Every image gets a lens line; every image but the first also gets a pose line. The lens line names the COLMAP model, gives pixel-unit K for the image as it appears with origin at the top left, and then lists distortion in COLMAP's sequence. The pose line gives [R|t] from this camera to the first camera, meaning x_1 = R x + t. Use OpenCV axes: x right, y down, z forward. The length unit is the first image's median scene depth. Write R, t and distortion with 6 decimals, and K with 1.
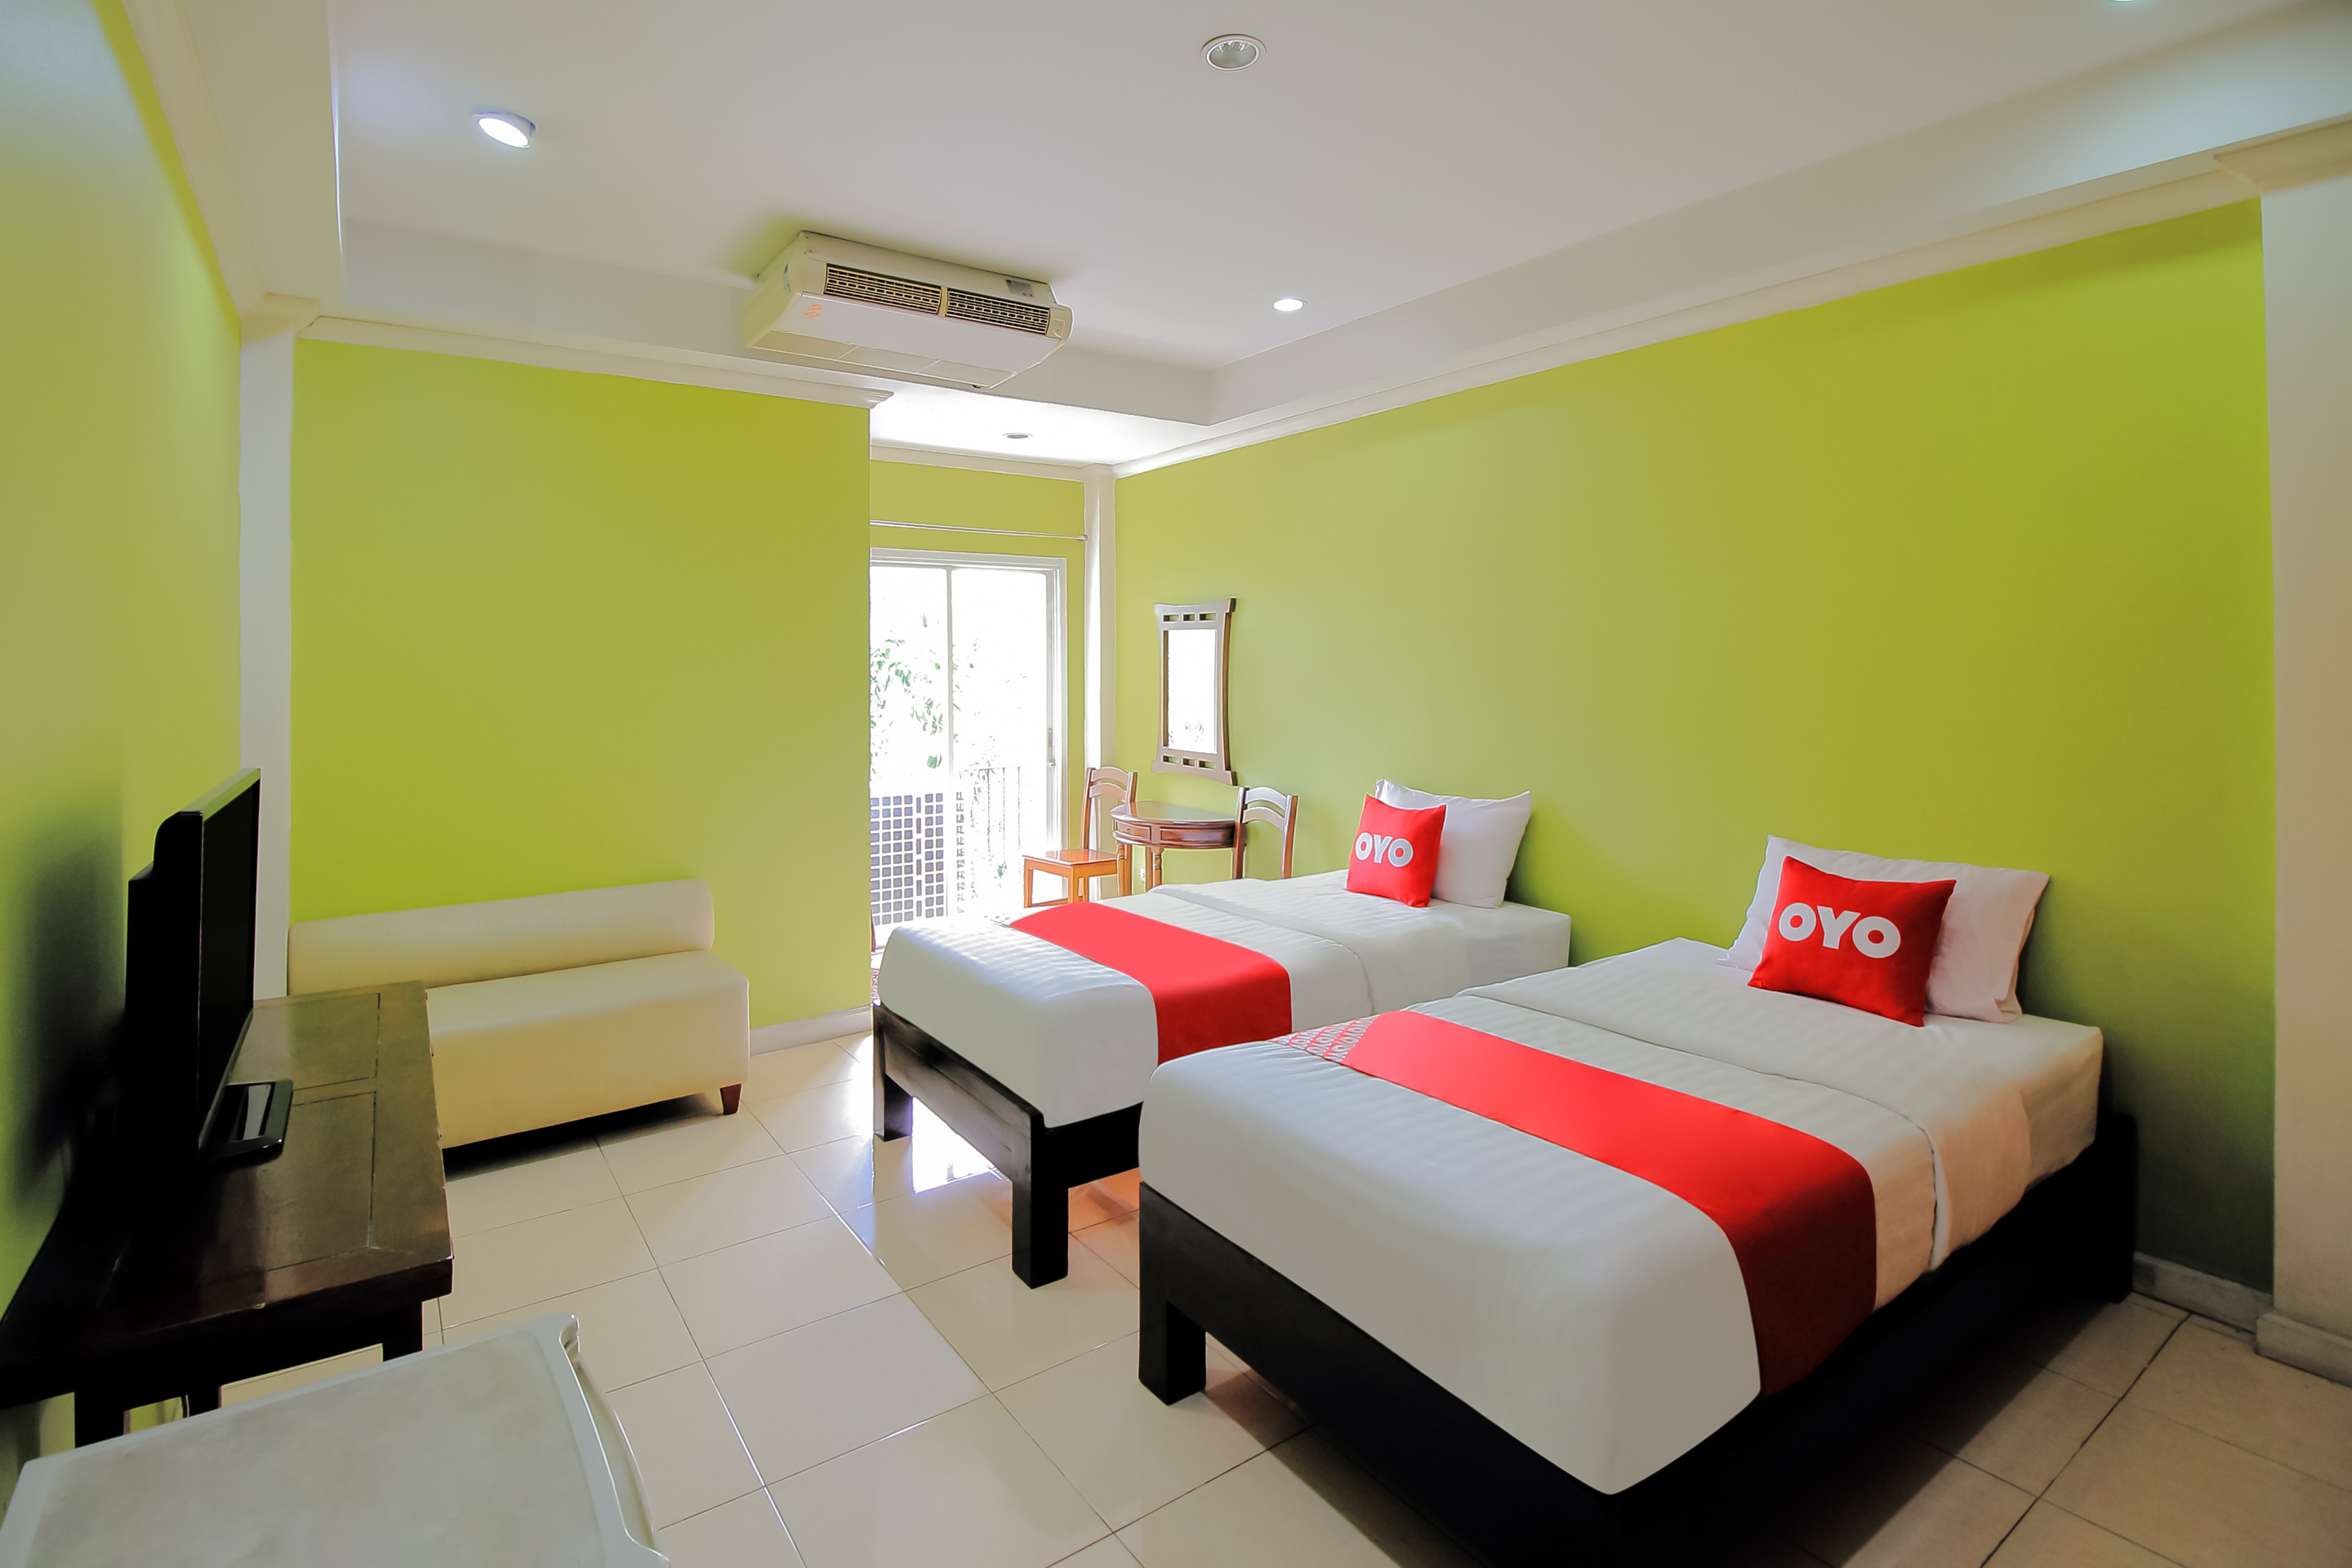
lens RADIAL K [[1133.9, 0, 1177.7], [0, 1133.9, 668.2], [0, 0, 1]] dist [-0.006502, -0.006028]
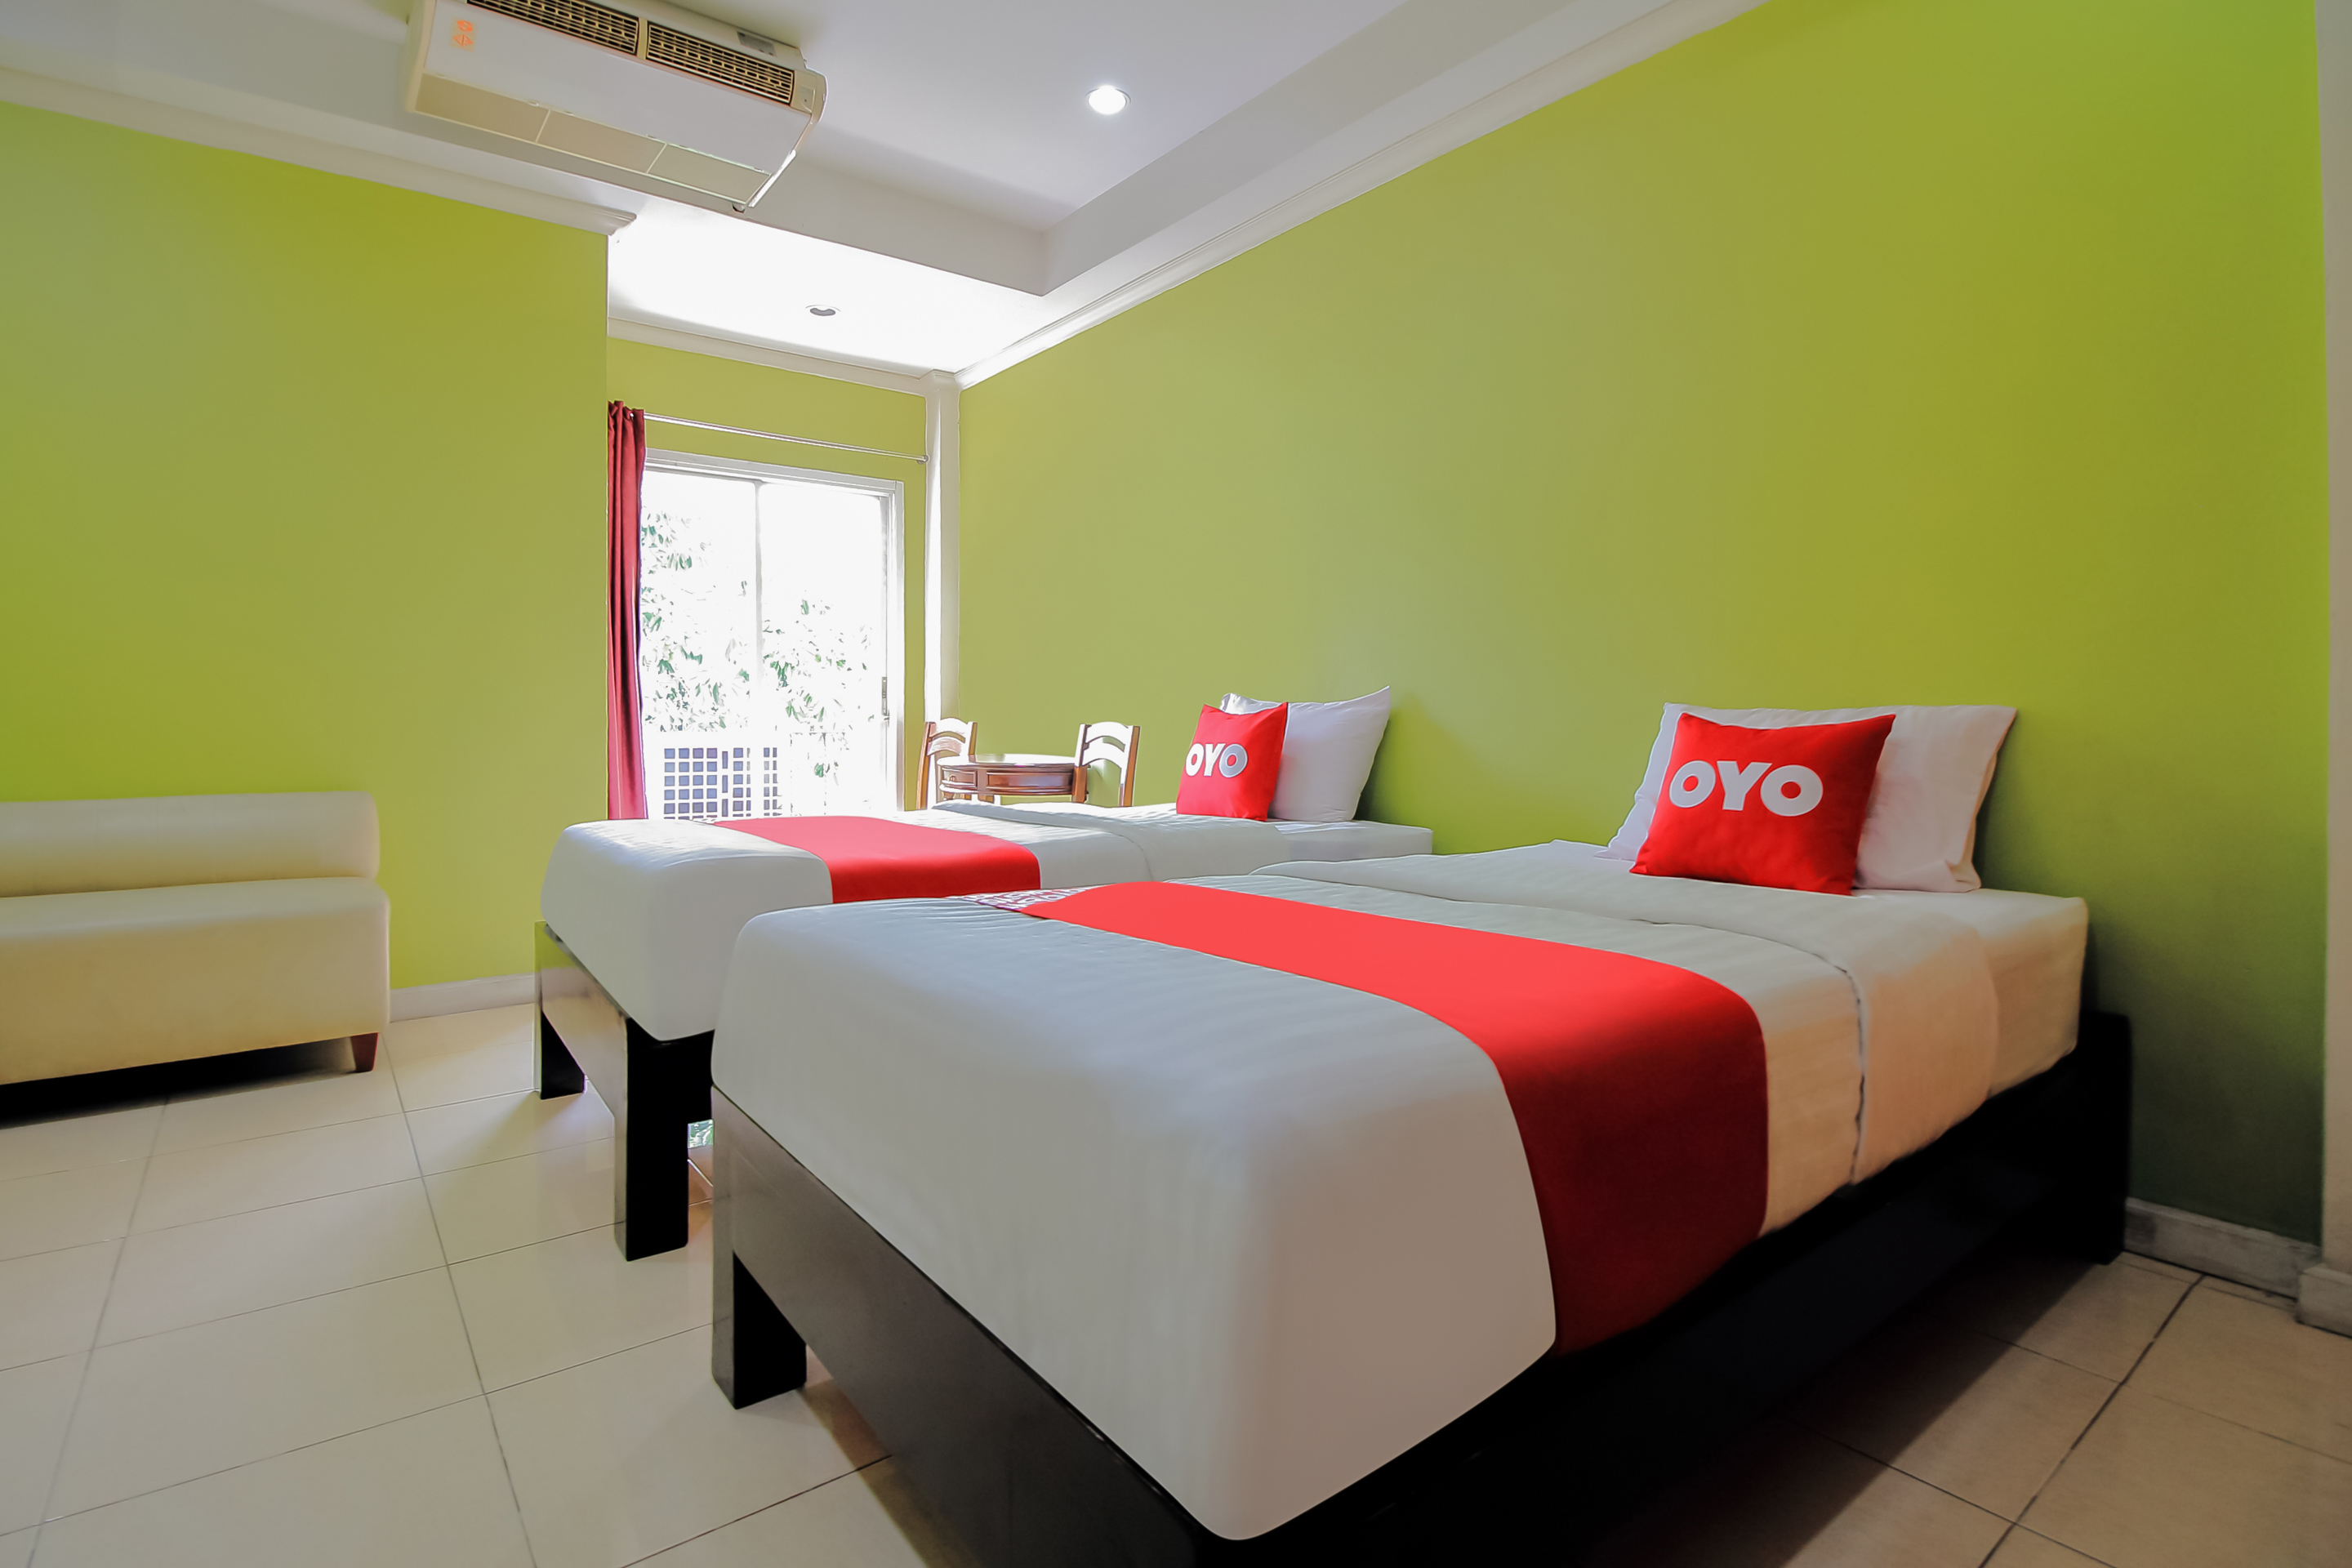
lens RADIAL K [[1133.9, 0, 1180.7], [0, 1133.9, 733.5], [0, 0, 1]] dist [-0.006502, -0.006028]
pose [[0.999273, 0.006378, 0.037592, 0.157100], [-0.006558, 0.999968, 0.004653, 0.171668], [-0.037561, -0.004896, 0.999282, 0.224537]]
